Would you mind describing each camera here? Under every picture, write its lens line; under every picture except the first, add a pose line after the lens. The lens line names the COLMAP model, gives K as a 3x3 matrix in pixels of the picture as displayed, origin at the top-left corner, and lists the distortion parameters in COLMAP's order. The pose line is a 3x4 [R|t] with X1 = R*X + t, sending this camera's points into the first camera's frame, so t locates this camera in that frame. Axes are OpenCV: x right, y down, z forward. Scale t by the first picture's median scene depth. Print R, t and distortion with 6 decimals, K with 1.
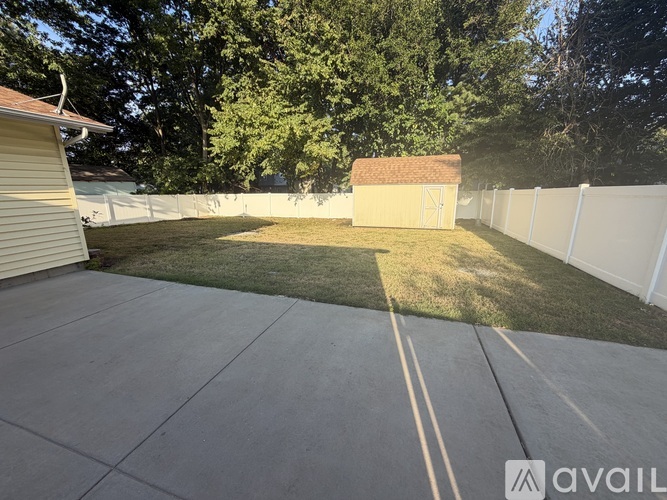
lens RADIAL K [[264.4, 0, 332.9], [0, 264.4, 249.3], [0, 0, 1]] dist [0.000440, 0.000019]
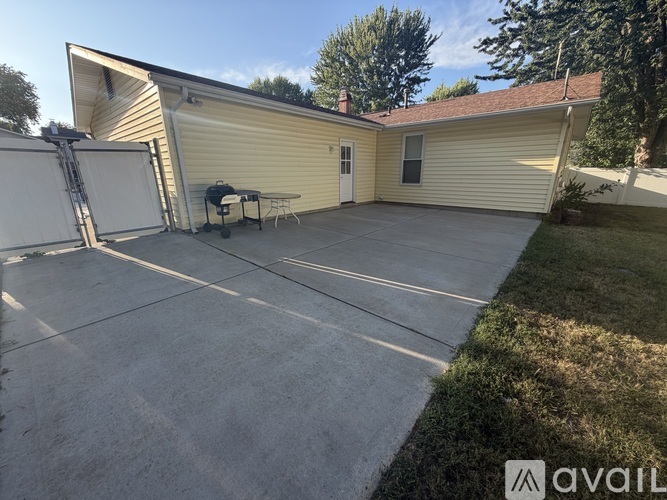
lens RADIAL K [[264.4, 0, 333.5], [0, 264.4, 251.6], [0, 0, 1]] dist [0.000440, 0.000019]
pose [[-0.394529, 0.272737, -0.877474, 1.075520], [-0.200102, 0.906517, 0.371734, -0.097852], [0.896831, 0.322244, -0.303072, 0.798865]]
